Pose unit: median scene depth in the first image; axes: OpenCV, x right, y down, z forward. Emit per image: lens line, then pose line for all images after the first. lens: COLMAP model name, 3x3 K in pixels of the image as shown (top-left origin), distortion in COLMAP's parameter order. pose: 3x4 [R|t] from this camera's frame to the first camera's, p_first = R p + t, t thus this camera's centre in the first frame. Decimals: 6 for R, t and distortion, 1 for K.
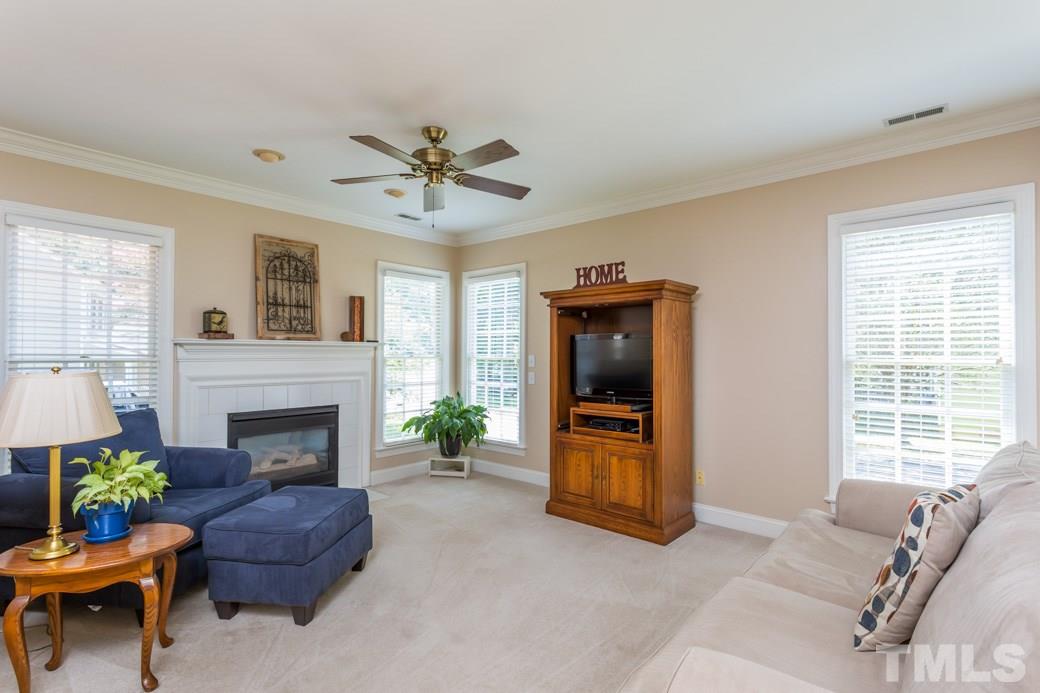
lens RADIAL K [[495.7, 0, 510.4], [0, 495.7, 346.1], [0, 0, 1]] dist [0.009878, -0.001123]
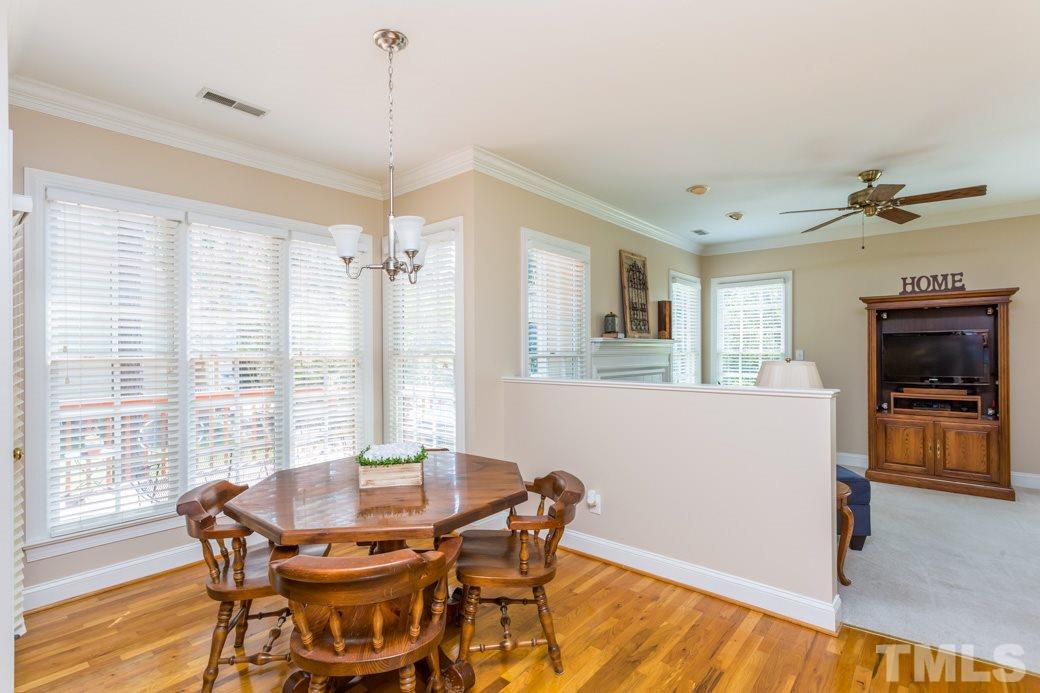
lens RADIAL K [[495.7, 0, 517.7], [0, 495.7, 351.0], [0, 0, 1]] dist [0.009878, -0.001123]
pose [[0.999825, -0.006250, 0.017612, -0.845093], [0.006000, 0.999881, 0.014201, -0.000704], [-0.017698, -0.014093, 0.999744, -0.206193]]
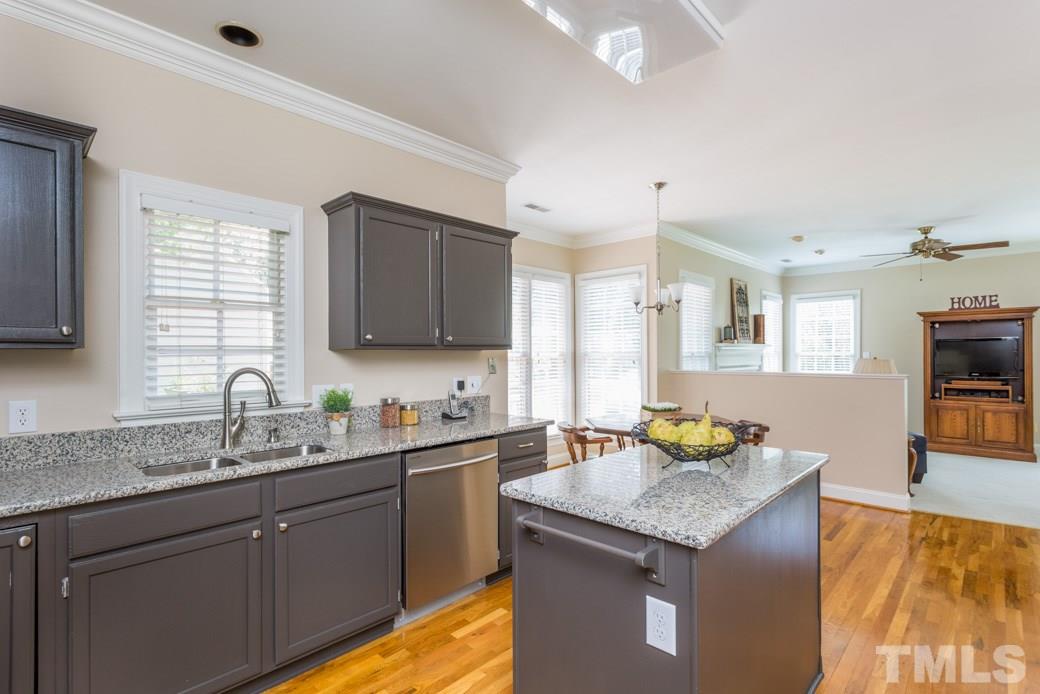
lens RADIAL K [[495.7, 0, 522.3], [0, 495.7, 354.1], [0, 0, 1]] dist [0.009878, -0.001123]
pose [[0.999167, -0.005910, -0.040374, -1.218535], [0.006494, 0.999876, 0.014358, -0.006179], [0.040284, -0.014609, 0.999081, -0.692540]]
